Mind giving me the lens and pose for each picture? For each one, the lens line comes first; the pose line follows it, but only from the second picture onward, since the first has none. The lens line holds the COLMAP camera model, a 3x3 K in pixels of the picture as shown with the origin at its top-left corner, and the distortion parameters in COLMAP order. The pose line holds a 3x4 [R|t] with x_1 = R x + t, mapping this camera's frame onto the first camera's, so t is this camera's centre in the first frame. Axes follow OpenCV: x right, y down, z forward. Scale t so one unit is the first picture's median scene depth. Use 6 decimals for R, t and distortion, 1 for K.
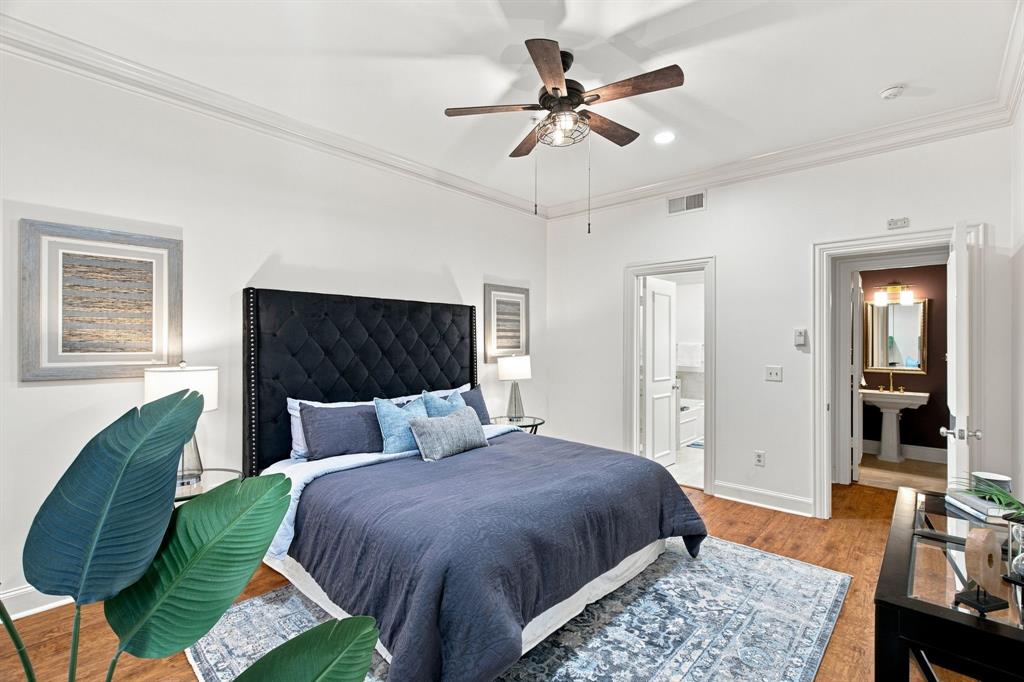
lens RADIAL K [[465.2, 0, 512.0], [0, 465.2, 341.0], [0, 0, 1]] dist [0.002487, -0.001056]
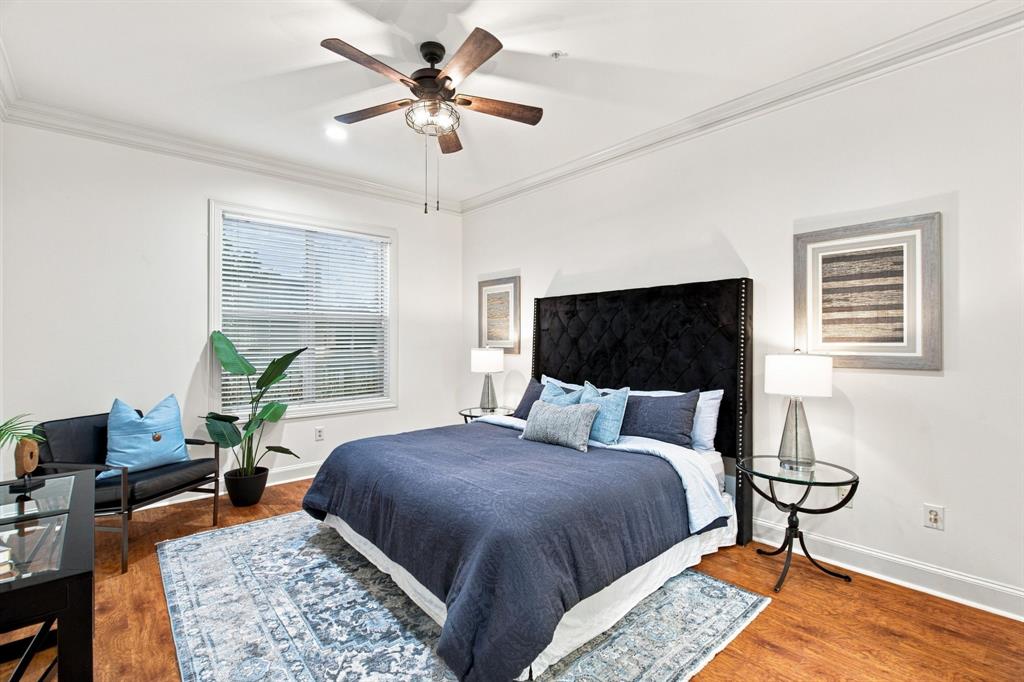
lens RADIAL K [[468.5, 0, 512.0], [0, 468.5, 341.0], [0, 0, 1]] dist [0.041062, -0.000182]
pose [[-0.115005, 0.011421, -0.993299, 1.068196], [0.013927, 0.999854, 0.009884, 0.007332], [0.993267, -0.012697, -0.115148, 1.233580]]
